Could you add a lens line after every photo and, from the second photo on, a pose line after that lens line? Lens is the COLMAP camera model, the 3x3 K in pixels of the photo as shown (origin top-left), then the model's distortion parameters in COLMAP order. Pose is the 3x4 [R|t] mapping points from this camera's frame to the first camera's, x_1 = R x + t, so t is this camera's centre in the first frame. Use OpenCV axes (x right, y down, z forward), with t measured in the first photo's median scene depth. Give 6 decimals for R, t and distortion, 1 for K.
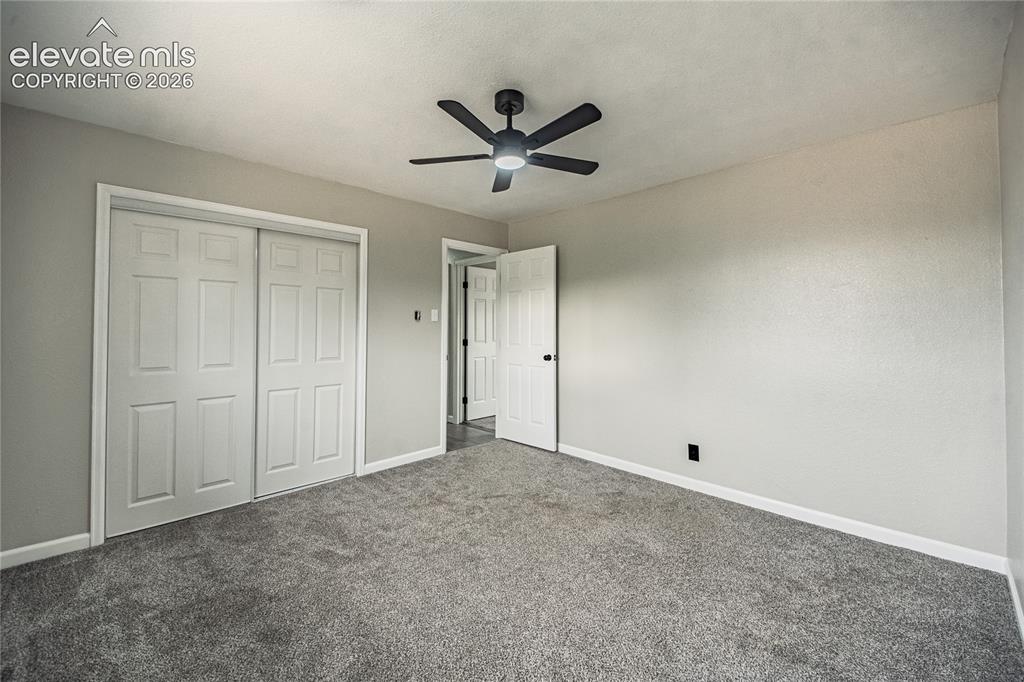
lens RADIAL K [[415.3, 0, 510.8], [0, 415.3, 330.8], [0, 0, 1]] dist [0.001682, -0.001291]
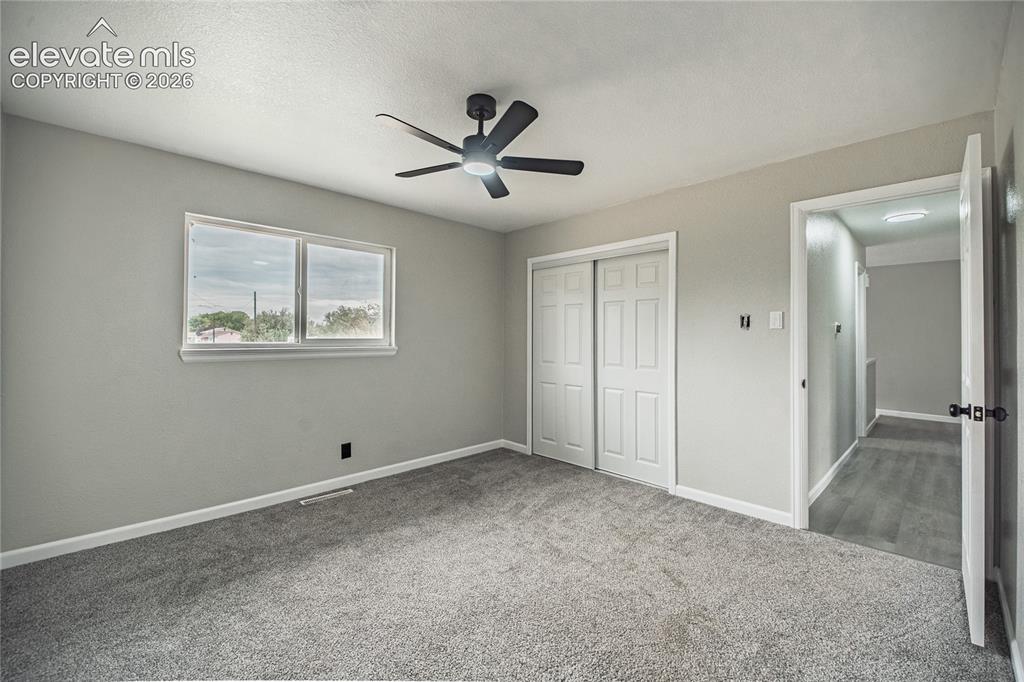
lens RADIAL K [[415.3, 0, 516.1], [0, 415.3, 337.3], [0, 0, 1]] dist [0.001682, -0.001291]
pose [[-0.001128, 0.003557, -0.999993, 0.665509], [-0.009428, 0.999949, 0.003567, -0.008427], [0.999955, 0.009432, -0.001094, 0.734800]]
